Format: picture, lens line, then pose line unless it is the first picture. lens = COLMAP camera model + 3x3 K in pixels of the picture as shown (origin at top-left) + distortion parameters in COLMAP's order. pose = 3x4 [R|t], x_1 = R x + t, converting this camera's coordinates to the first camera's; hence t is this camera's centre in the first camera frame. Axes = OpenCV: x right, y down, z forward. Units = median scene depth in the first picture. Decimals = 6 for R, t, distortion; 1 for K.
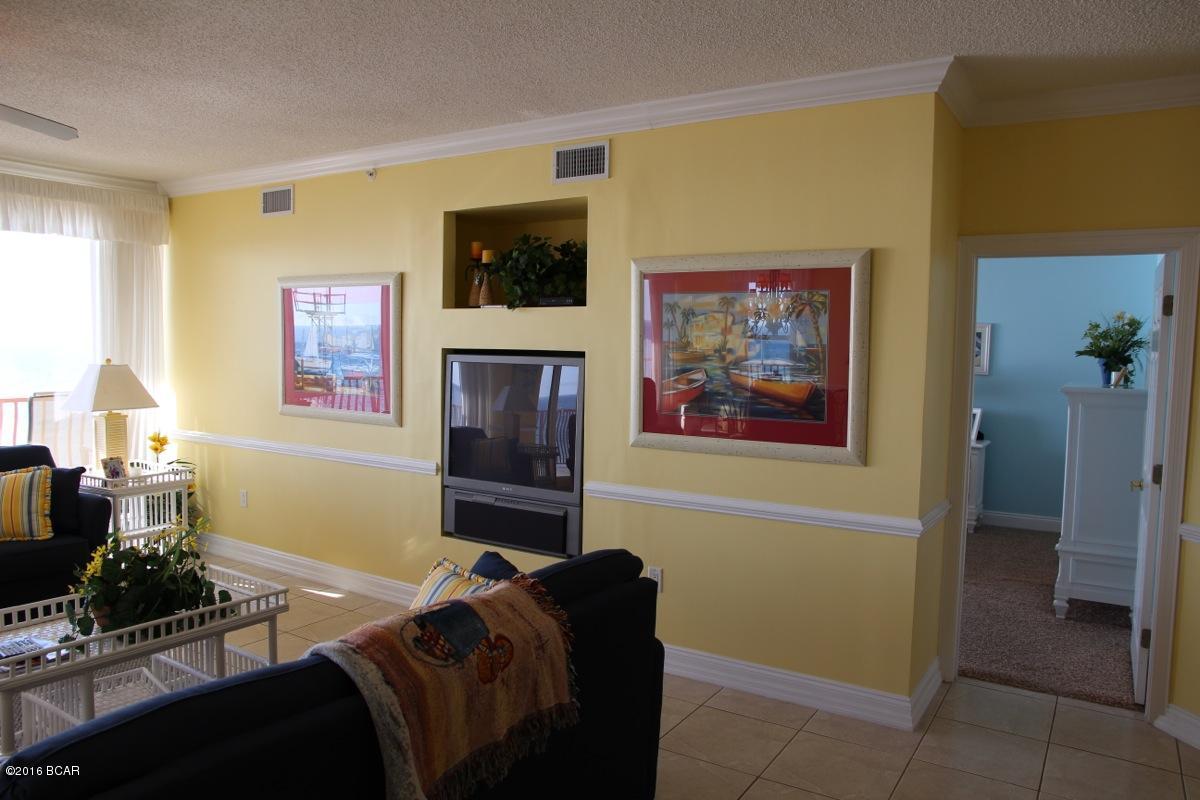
lens RADIAL K [[841.5, 0, 618.7], [0, 841.5, 398.9], [0, 0, 1]] dist [-0.110209, 0.089751]
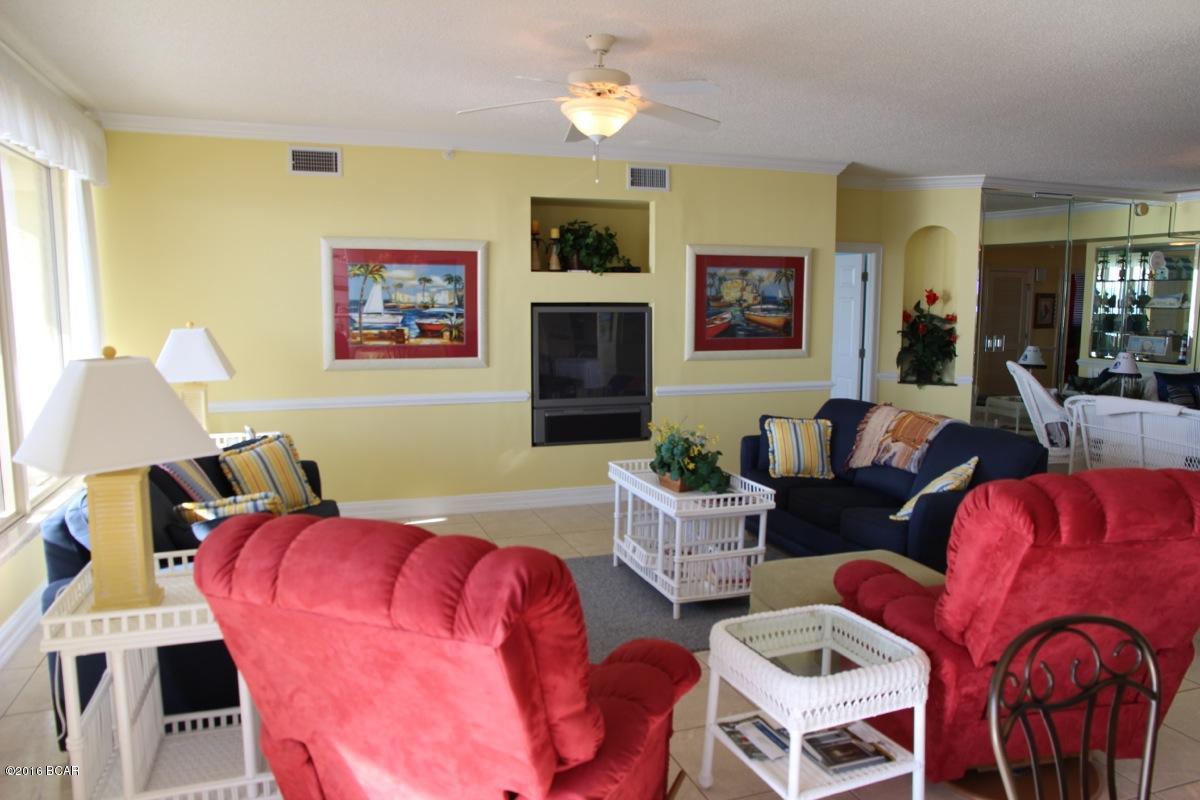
lens RADIAL K [[841.5, 0, 618.7], [0, 841.5, 398.9], [0, 0, 1]] dist [-0.110209, 0.089751]
pose [[0.617802, -0.110690, 0.778504, -1.325072], [0.056039, 0.993723, 0.096819, -0.034440], [-0.784334, -0.016188, 0.620127, 0.096193]]
